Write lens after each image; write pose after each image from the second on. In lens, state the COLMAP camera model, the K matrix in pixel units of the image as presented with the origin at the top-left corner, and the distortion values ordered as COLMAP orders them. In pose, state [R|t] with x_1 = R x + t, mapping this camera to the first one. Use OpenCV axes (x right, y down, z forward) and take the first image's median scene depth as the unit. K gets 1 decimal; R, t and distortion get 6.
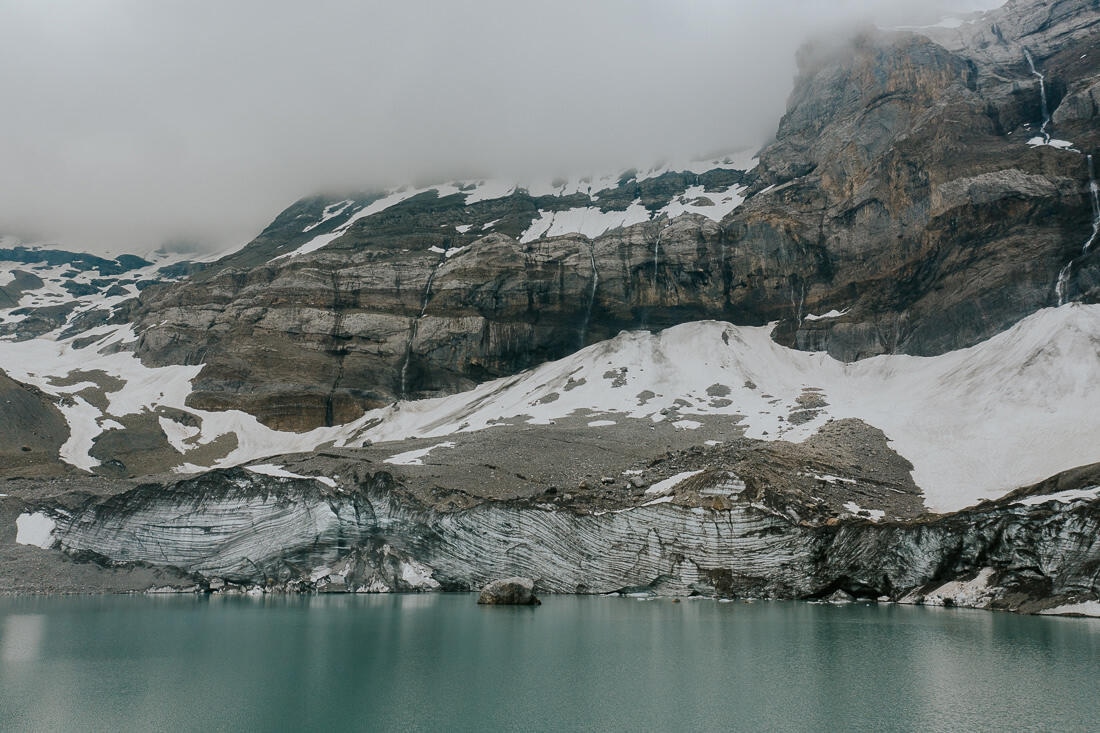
lens RADIAL K [[886.2, 0, 550.0], [0, 886.2, 366.5], [0, 0, 1]] dist [-0.009175, -0.003907]
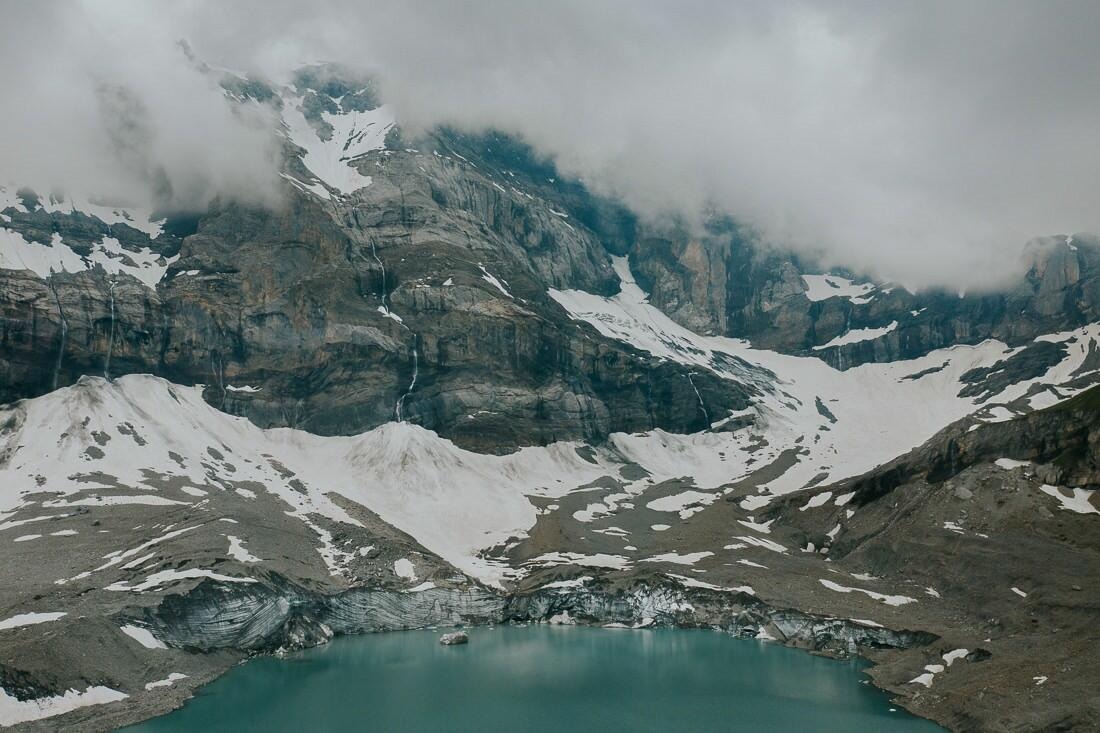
lens RADIAL K [[886.2, 0, 550.0], [0, 886.2, 366.5], [0, 0, 1]] dist [-0.009175, -0.003907]
pose [[0.476546, 0.113395, 0.871806, -0.694688], [-0.197548, 0.980099, -0.019497, -0.162221], [-0.856667, -0.162932, 0.489463, -0.114333]]
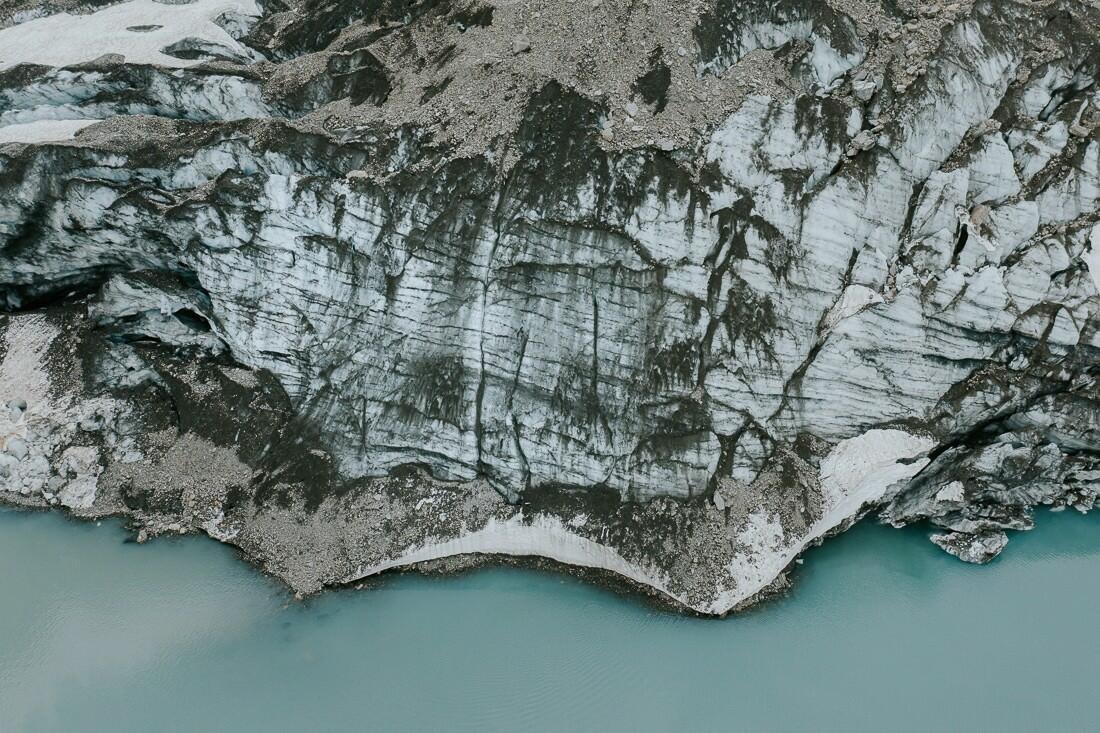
lens RADIAL K [[1047.3, 0, 550.0], [0, 1047.3, 366.5], [0, 0, 1]] dist [0.002848, 0.000385]
pose [[0.402164, -0.437958, 0.804026, 0.068862], [-0.180133, 0.823159, 0.538480, -0.002346], [-0.897673, -0.361389, 0.252154, 0.198884]]
